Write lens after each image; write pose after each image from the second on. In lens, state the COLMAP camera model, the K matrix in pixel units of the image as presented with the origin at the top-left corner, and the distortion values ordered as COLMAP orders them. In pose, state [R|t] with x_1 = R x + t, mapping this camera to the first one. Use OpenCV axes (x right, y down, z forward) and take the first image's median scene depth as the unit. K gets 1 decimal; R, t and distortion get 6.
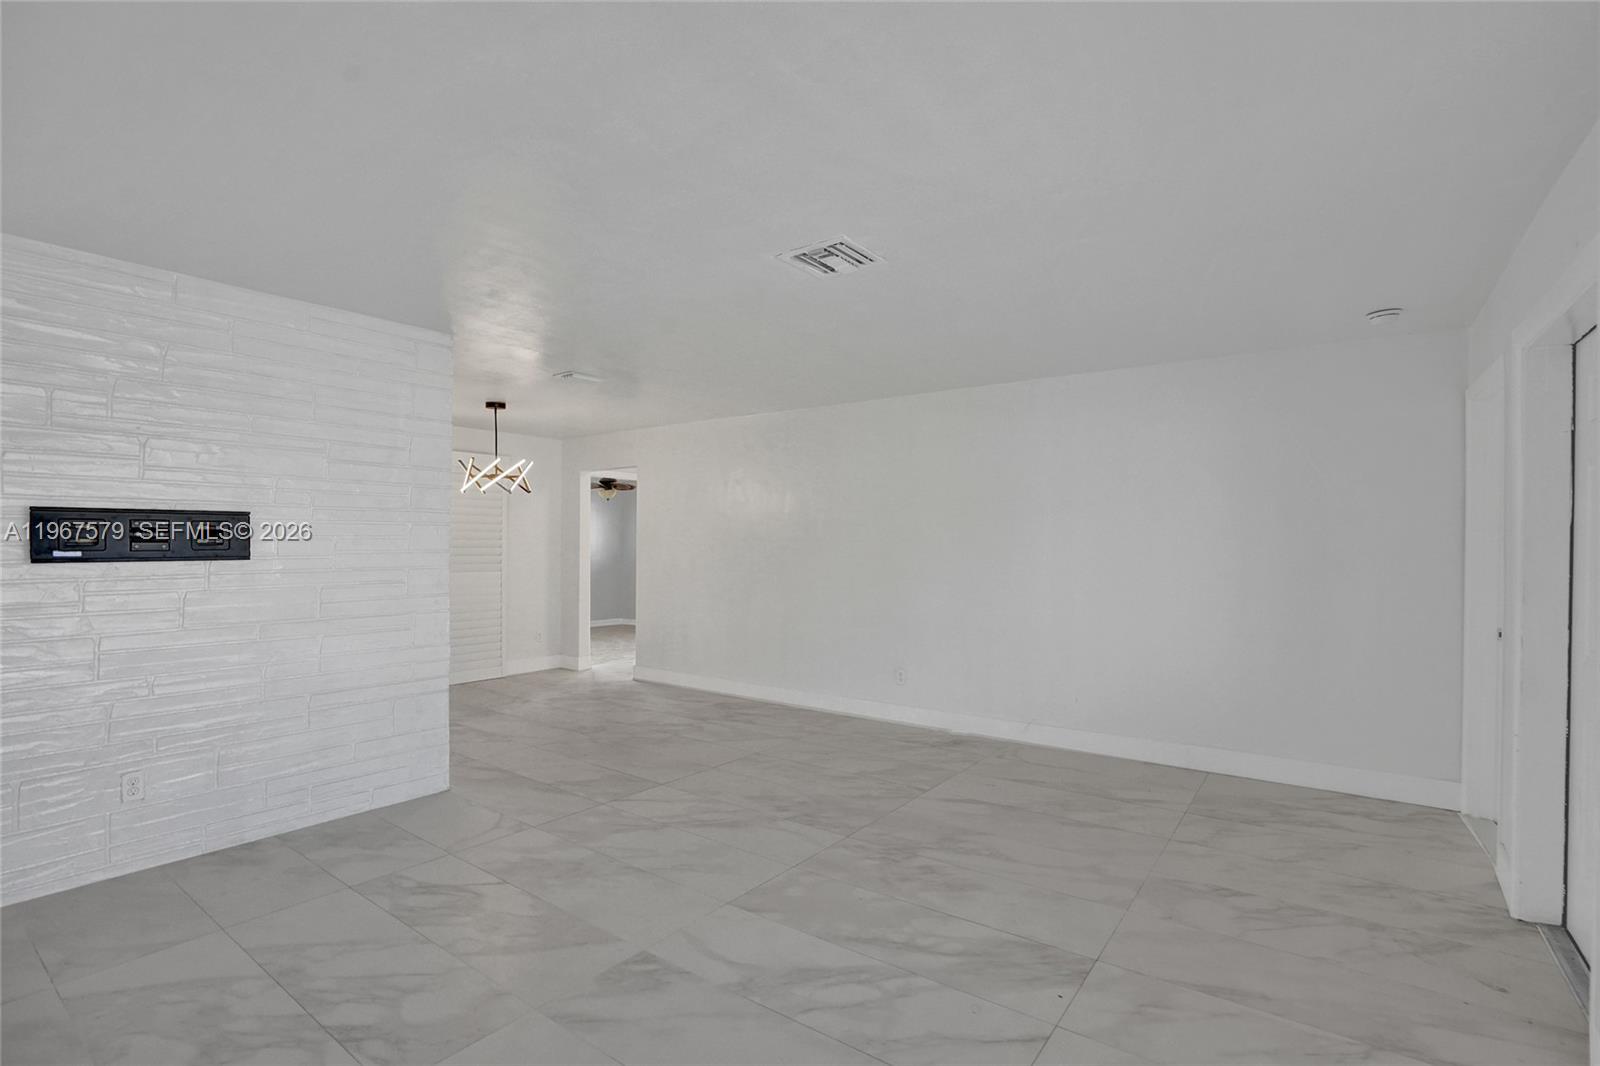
lens RADIAL K [[747.4, 0, 807.9], [0, 747.4, 536.8], [0, 0, 1]] dist [-0.074770, 0.029175]
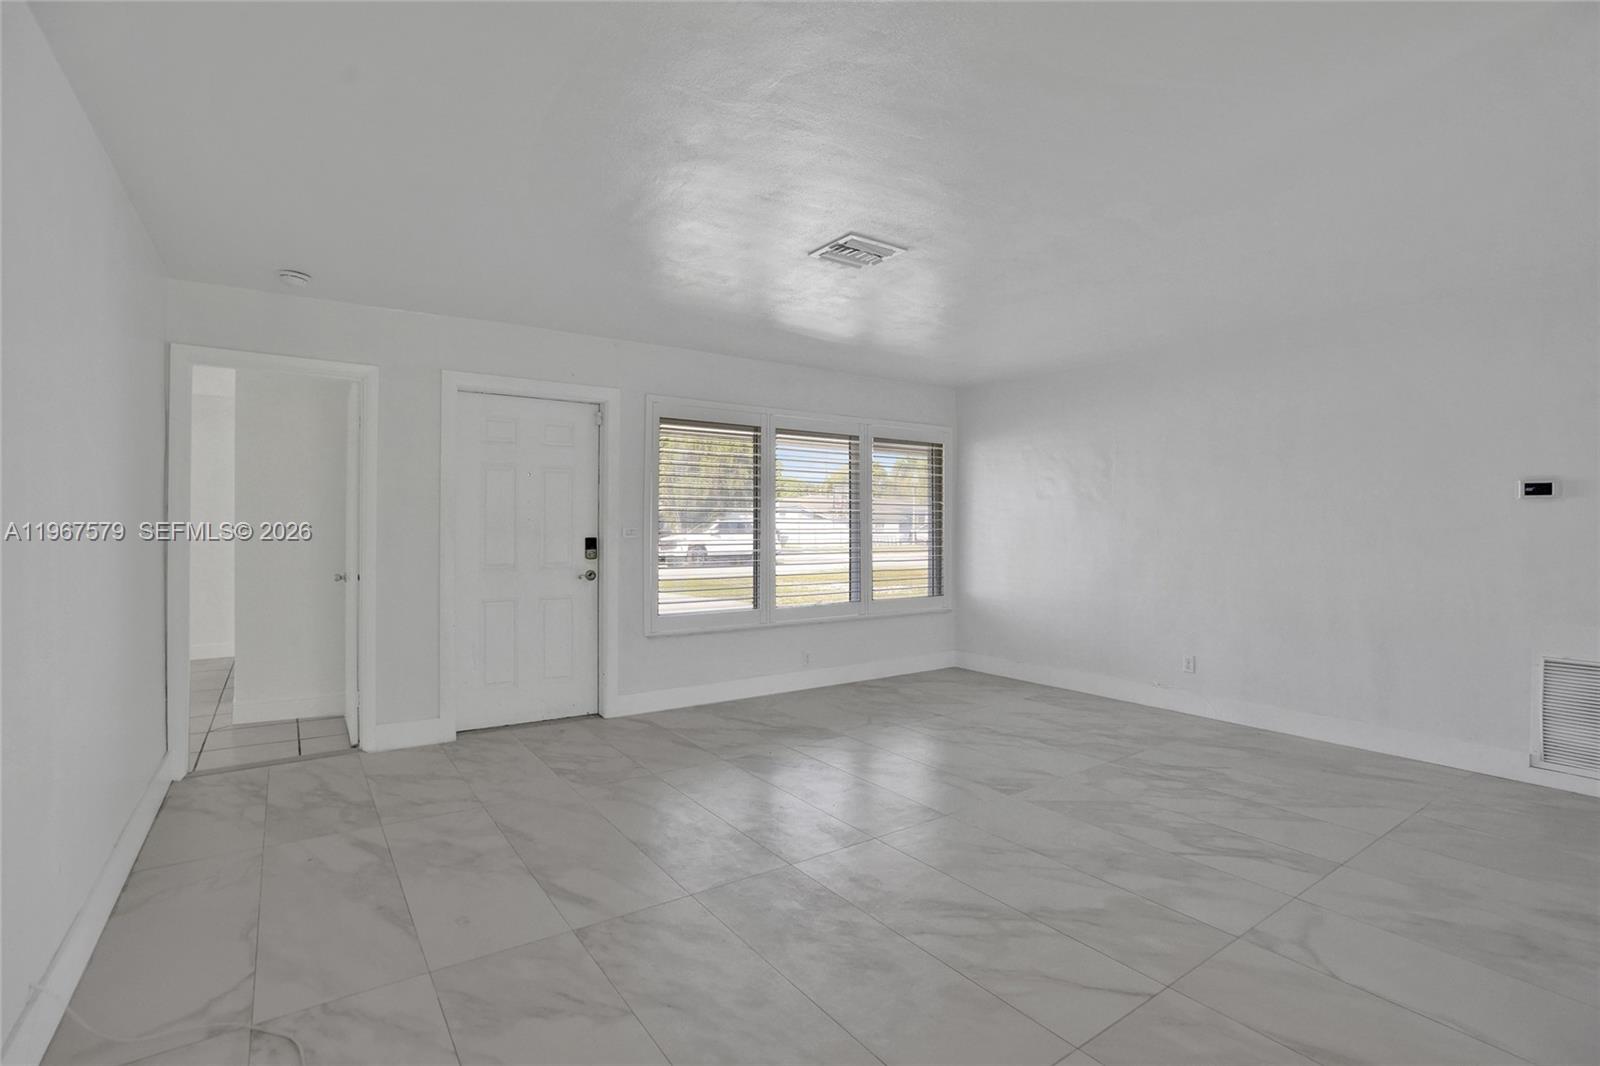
lens RADIAL K [[747.4, 0, 807.9], [0, 747.4, 536.8], [0, 0, 1]] dist [-0.074770, 0.029175]
pose [[-0.947667, -0.013580, 0.318972, -0.230739], [-0.010993, 0.999890, 0.009909, 0.043105], [-0.319072, 0.005884, -0.947712, 1.878783]]
